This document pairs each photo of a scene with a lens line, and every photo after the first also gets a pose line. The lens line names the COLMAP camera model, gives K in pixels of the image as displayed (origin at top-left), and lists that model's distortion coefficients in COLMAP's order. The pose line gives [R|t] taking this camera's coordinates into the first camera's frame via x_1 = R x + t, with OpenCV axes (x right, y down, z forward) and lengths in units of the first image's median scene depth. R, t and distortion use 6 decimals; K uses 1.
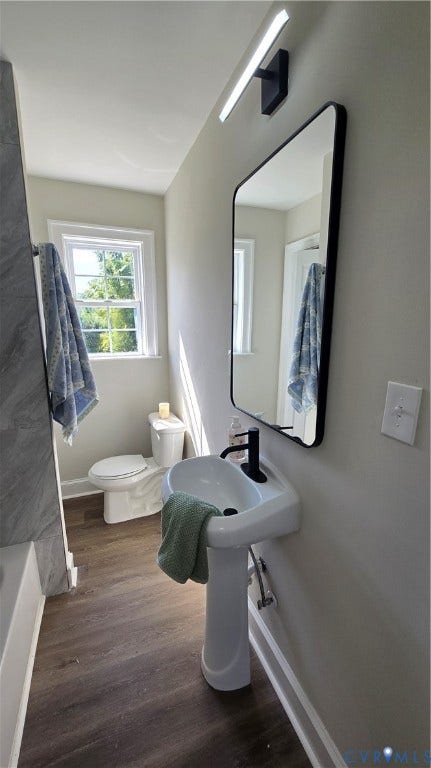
lens RADIAL K [[309.7, 0, 212.0], [0, 309.7, 385.3], [0, 0, 1]] dist [0.001004, 0.000502]
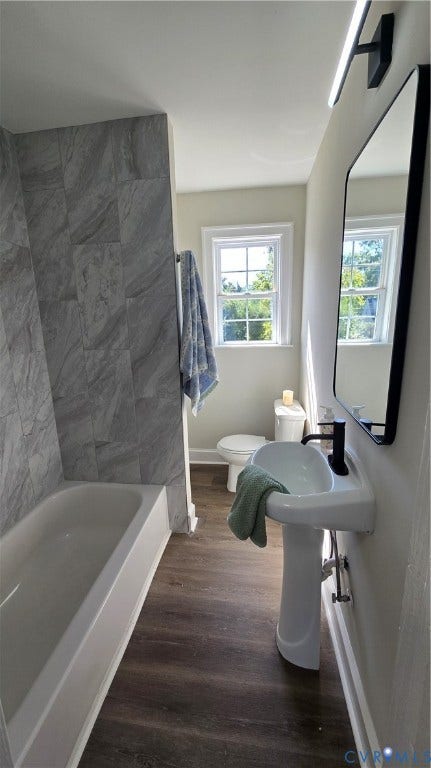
lens RADIAL K [[309.7, 0, 214.0], [0, 309.7, 383.0], [0, 0, 1]] dist [0.001004, 0.000502]
pose [[0.878188, 0.080614, -0.471474, 0.183697], [-0.067876, 0.996723, 0.043993, 0.005135], [0.473476, -0.006632, 0.880782, -0.039641]]
